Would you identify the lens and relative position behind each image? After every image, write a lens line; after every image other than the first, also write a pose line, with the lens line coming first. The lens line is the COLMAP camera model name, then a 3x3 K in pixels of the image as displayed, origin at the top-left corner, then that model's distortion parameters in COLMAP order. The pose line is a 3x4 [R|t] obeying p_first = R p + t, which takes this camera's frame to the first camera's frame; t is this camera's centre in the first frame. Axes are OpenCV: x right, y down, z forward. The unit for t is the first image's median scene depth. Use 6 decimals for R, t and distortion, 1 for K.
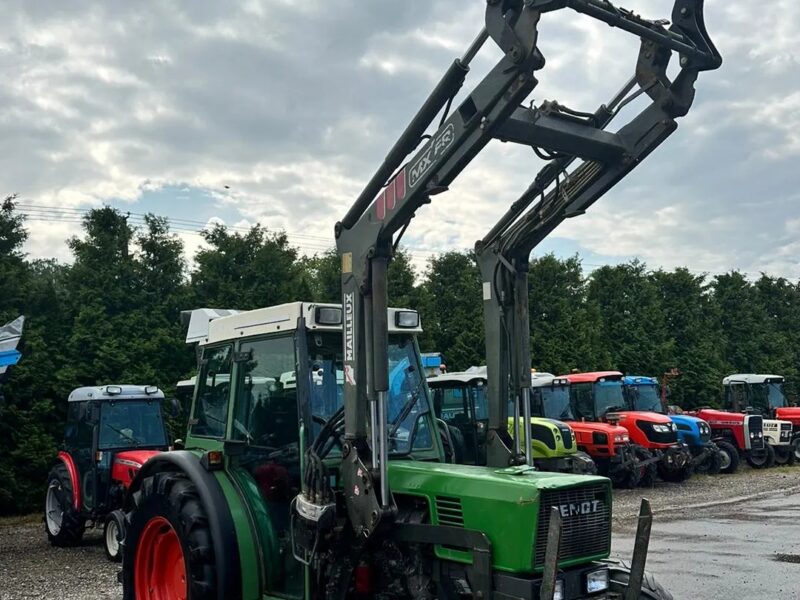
lens RADIAL K [[835.3, 0, 438.0], [0, 835.3, 312.8], [0, 0, 1]] dist [0.226985, -0.439022]
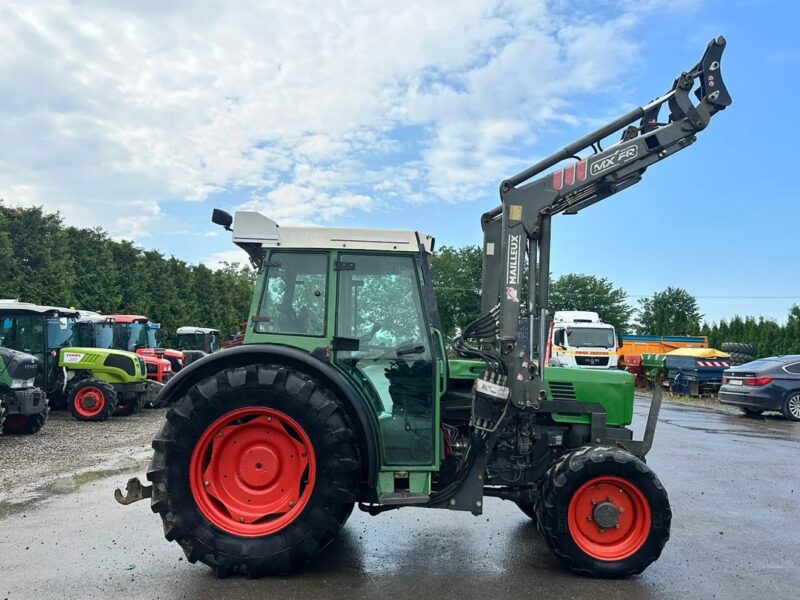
lens RADIAL K [[611.2, 0, 400.0], [0, 611.2, 300.0], [0, 0, 1]] dist [0.147350, -0.233745]
pose [[0.626785, 0.116473, 0.770438, -0.293363], [-0.127847, 0.990737, -0.045768, 0.045131], [-0.768633, -0.069812, 0.635870, 0.149586]]
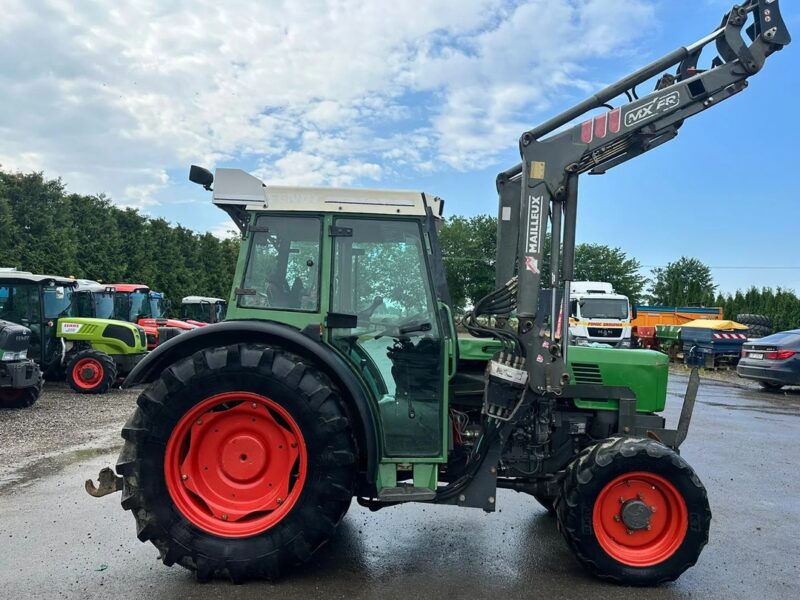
lens RADIAL K [[608.0, 0, 400.6], [0, 608.0, 297.0], [0, 0, 1]] dist [0.108104, -0.143236]
pose [[0.637062, 0.083788, 0.766245, -0.262875], [-0.131054, 0.991375, 0.000554, 0.042630], [-0.759590, -0.100773, 0.642548, 0.171876]]
